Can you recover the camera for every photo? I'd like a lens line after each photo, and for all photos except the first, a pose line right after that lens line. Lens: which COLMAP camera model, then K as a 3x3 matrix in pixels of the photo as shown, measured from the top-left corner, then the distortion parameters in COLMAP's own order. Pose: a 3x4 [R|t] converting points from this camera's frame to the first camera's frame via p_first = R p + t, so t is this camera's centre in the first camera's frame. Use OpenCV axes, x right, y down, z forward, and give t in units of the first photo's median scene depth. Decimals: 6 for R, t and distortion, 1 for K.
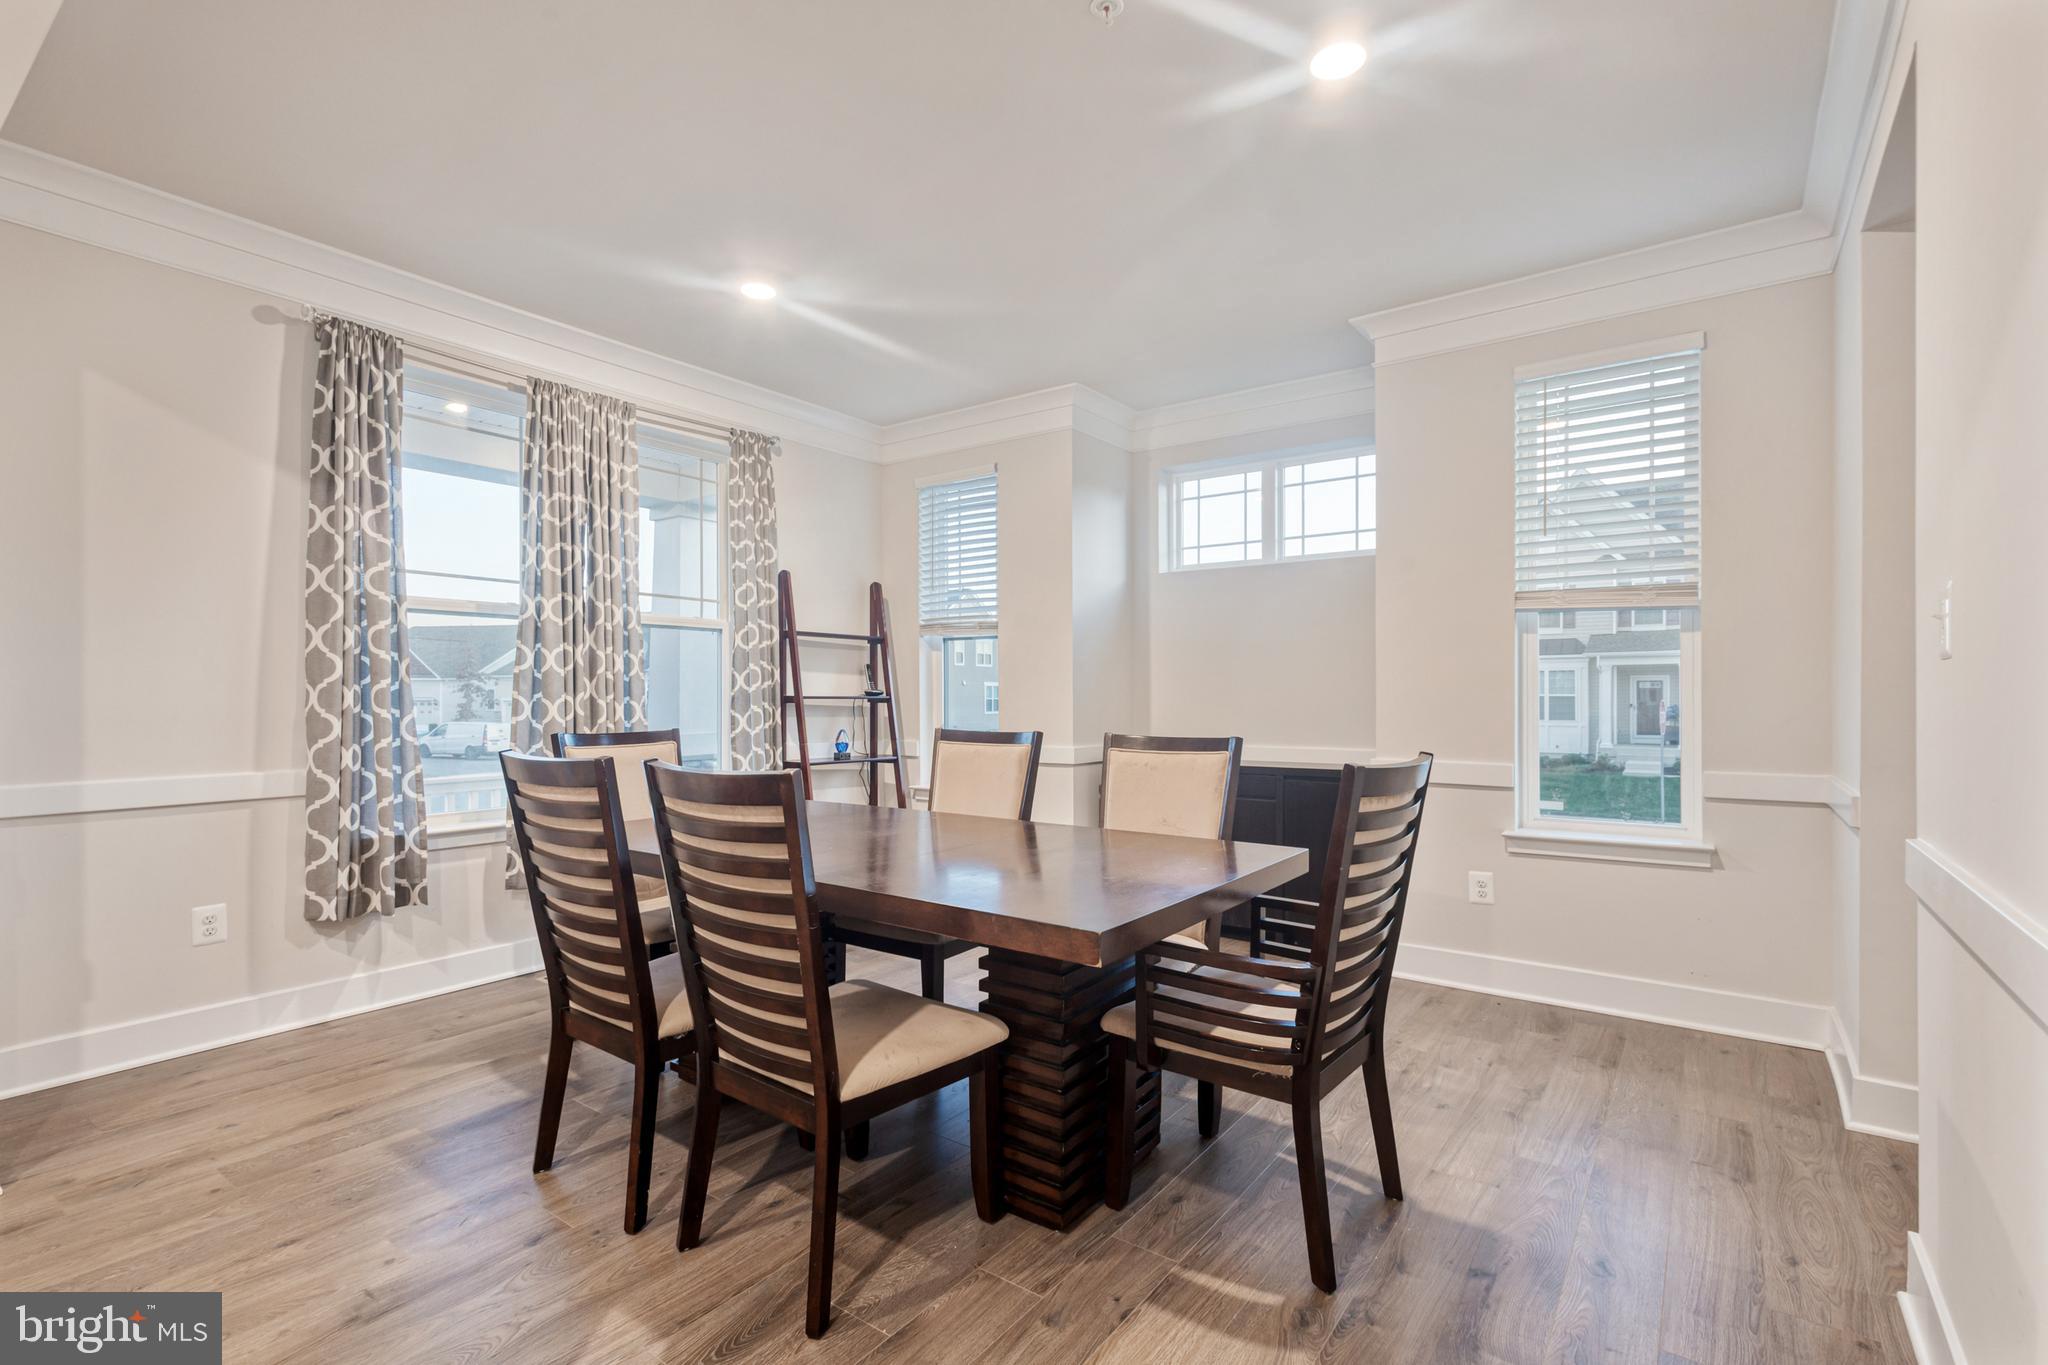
lens RADIAL K [[937.1, 0, 1018.7], [0, 937.1, 691.1], [0, 0, 1]] dist [0.011423, 0.000053]
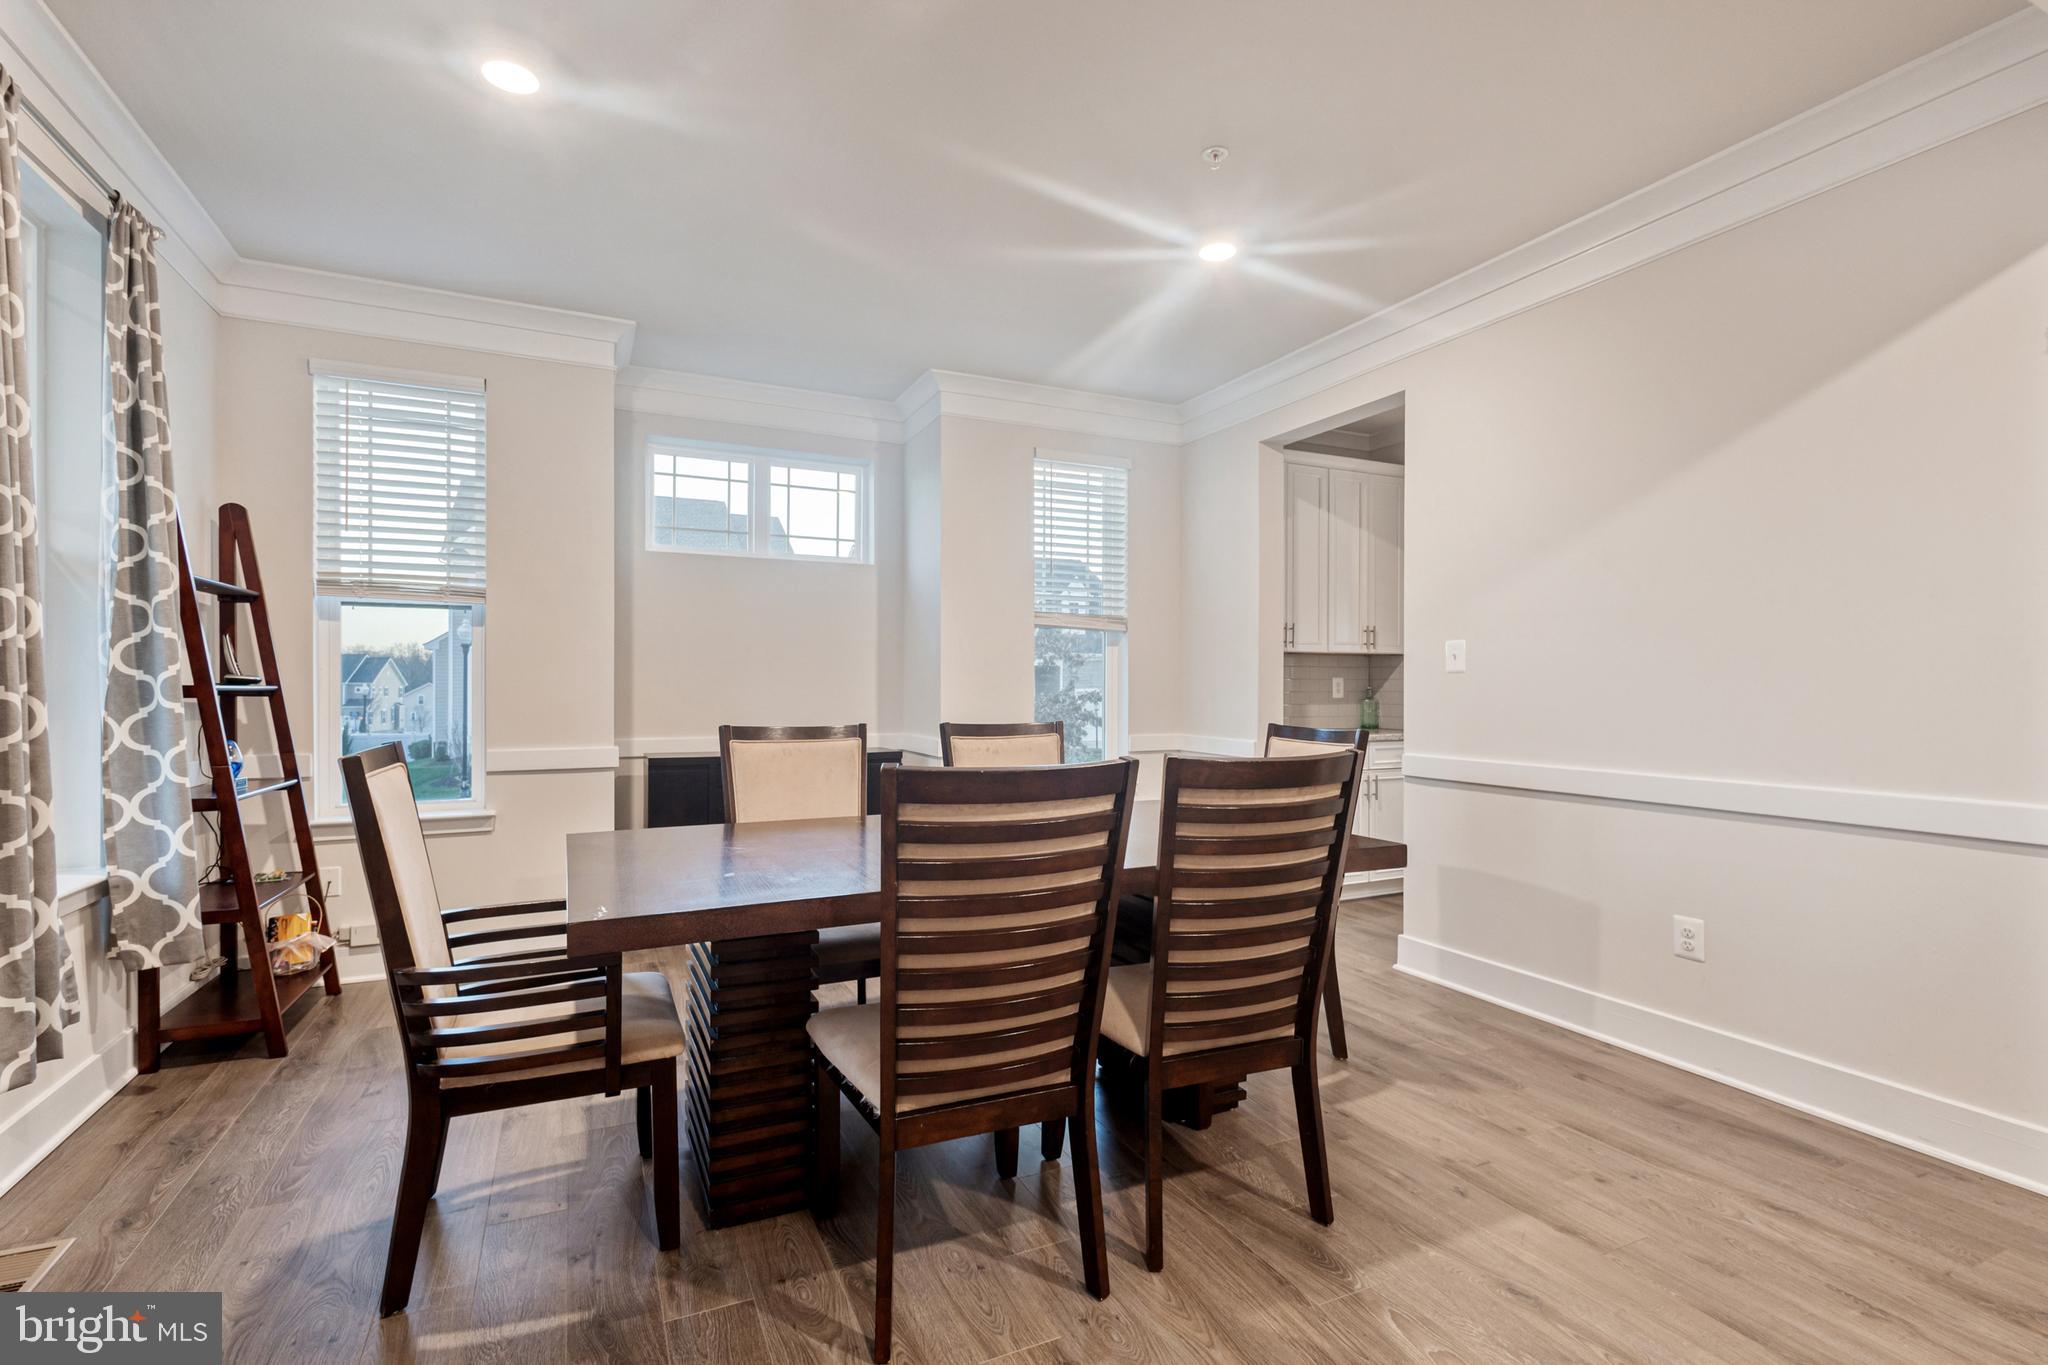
lens RADIAL K [[937.1, 0, 1018.7], [0, 937.1, 691.1], [0, 0, 1]] dist [0.011423, 0.000053]
pose [[0.481506, -0.001265, 0.876442, -0.517849], [-0.003780, 0.999987, 0.003520, 0.004810], [-0.876435, -0.005008, 0.481495, 0.279345]]
